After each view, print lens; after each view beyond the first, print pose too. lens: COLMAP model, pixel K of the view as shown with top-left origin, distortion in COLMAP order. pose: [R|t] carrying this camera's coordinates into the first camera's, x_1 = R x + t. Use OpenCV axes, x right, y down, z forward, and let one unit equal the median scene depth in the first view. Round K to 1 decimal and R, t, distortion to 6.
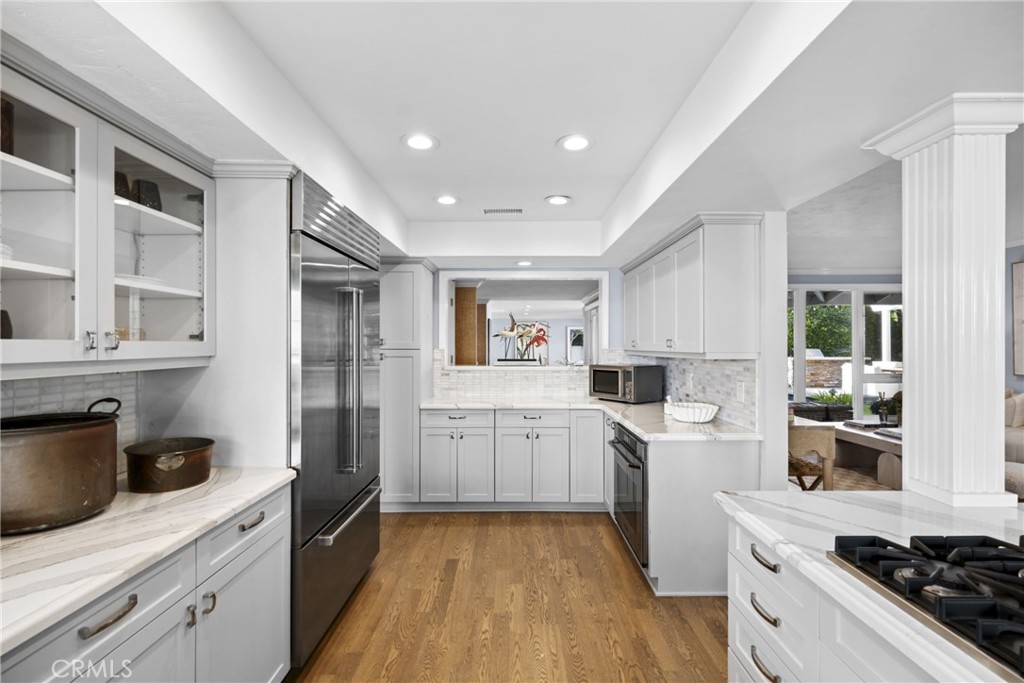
lens RADIAL K [[469.7, 0, 522.0], [0, 469.7, 344.1], [0, 0, 1]] dist [-0.000549, -0.000574]
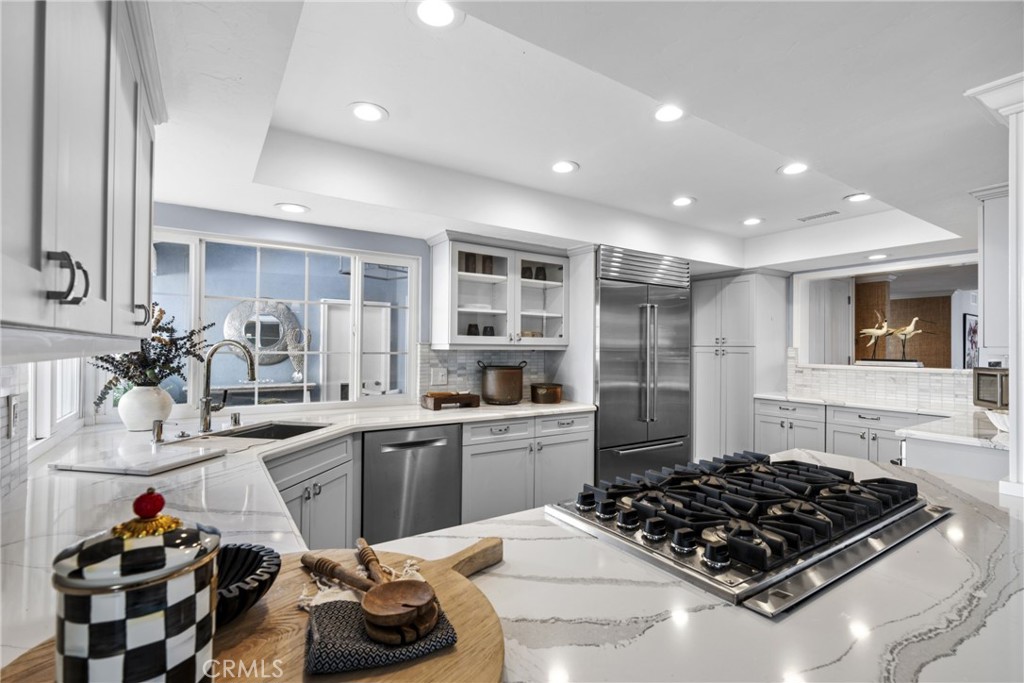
lens RADIAL K [[469.7, 0, 506.0], [0, 469.7, 343.4], [0, 0, 1]] dist [-0.000549, -0.000574]
pose [[0.539535, -0.001897, -0.841961, 0.467691], [-0.008218, 0.999938, -0.007520, 0.018075], [0.841923, 0.010977, 0.539486, -0.162427]]
